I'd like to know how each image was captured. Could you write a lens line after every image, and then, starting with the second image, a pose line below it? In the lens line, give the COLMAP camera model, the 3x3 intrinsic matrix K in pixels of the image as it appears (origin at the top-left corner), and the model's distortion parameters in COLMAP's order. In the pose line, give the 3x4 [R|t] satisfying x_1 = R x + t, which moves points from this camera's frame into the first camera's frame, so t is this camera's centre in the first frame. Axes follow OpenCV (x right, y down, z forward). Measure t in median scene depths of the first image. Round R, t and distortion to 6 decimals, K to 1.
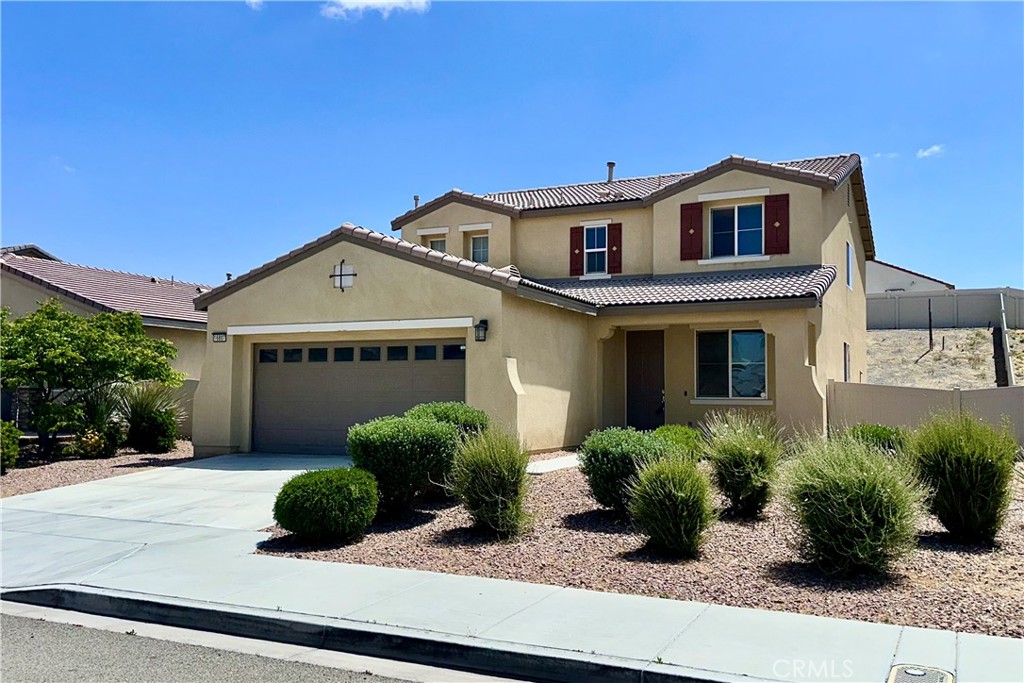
lens RADIAL K [[913.8, 0, 512.0], [0, 913.8, 341.5], [0, 0, 1]] dist [-0.009372, -0.003625]
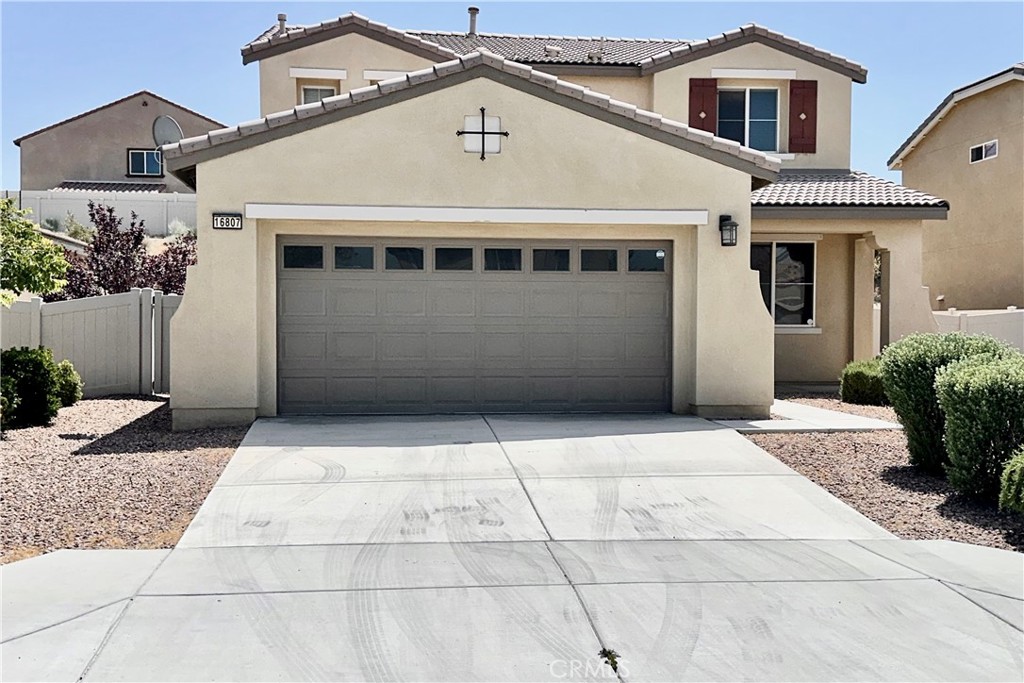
lens RADIAL K [[1115.2, 0, 512.0], [0, 1115.2, 341.5], [0, 0, 1]] dist [0.023040, 0.018597]
pose [[0.843385, -0.008885, 0.537237, -0.502920], [-0.034007, 0.996976, 0.069875, 0.014239], [-0.536233, -0.077201, 0.840532, 0.283651]]
